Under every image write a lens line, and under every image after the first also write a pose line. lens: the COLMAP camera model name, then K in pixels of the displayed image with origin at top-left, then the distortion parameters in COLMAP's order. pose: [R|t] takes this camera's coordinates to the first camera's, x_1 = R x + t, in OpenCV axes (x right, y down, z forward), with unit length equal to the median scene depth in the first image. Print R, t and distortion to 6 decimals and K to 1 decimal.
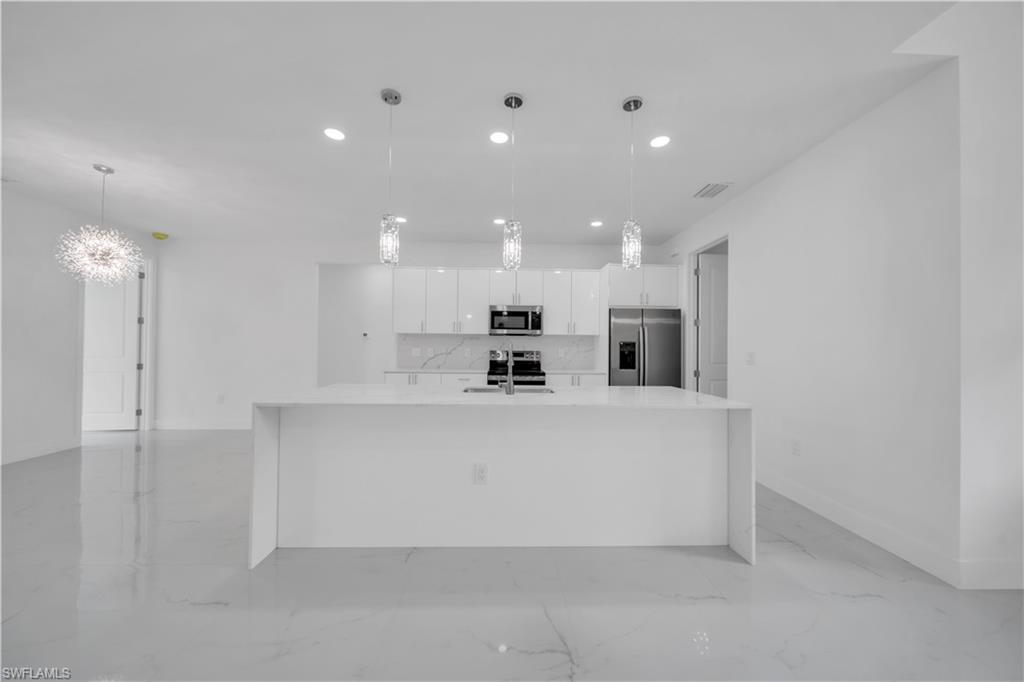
lens RADIAL K [[351.7, 0, 511.7], [0, 351.7, 343.4], [0, 0, 1]] dist [-0.000267, -0.000056]
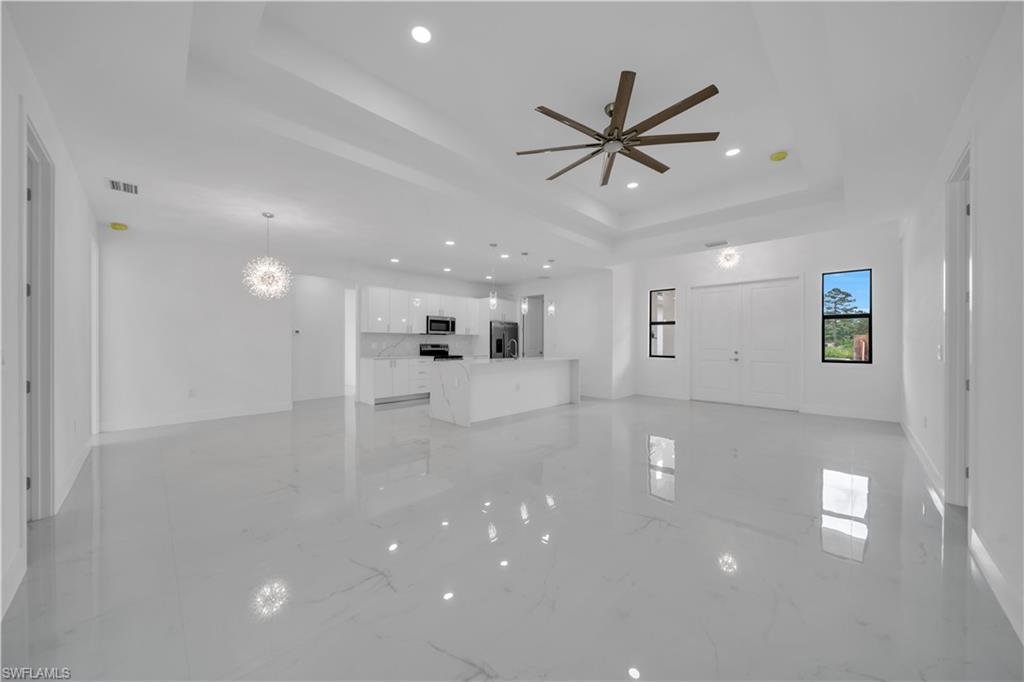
lens RADIAL K [[351.7, 0, 511.7], [0, 351.7, 343.4], [0, 0, 1]] dist [-0.000267, -0.000056]
pose [[0.716071, -0.008048, 0.697981, -0.911903], [-0.002239, 0.999902, 0.013827, -0.005095], [-0.698023, -0.011464, 0.715983, -0.426450]]
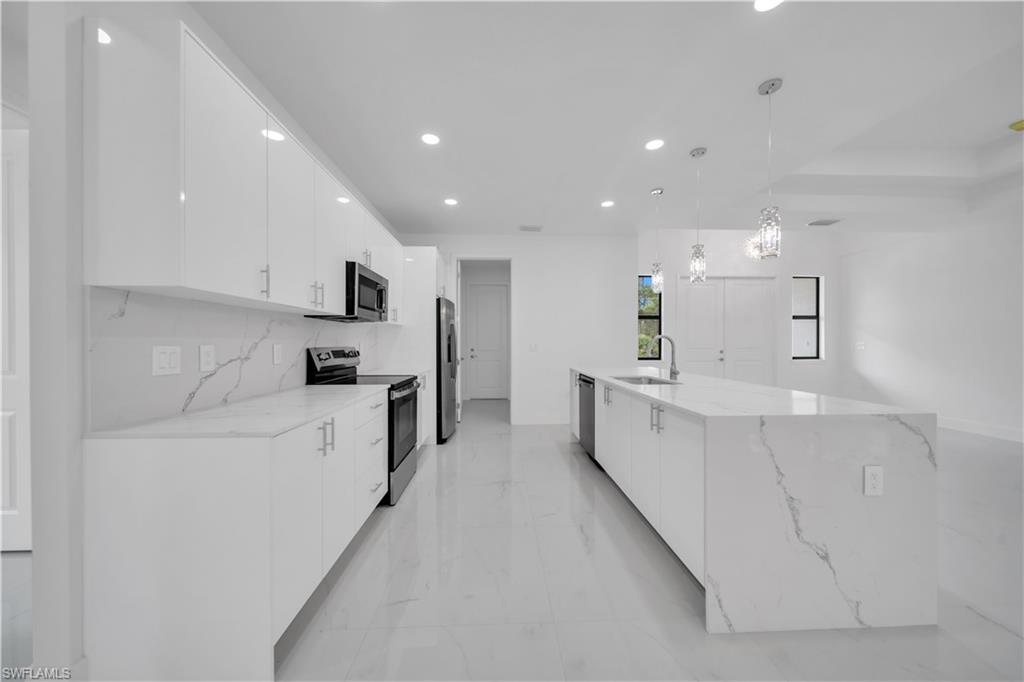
lens RADIAL K [[351.7, 0, 511.7], [0, 351.7, 343.4], [0, 0, 1]] dist [-0.000267, -0.000056]
pose [[-0.007393, -0.005075, 0.999960, -0.589676], [-0.000412, 0.999987, 0.005072, 0.011176], [-0.999973, -0.000375, -0.007395, 0.759912]]
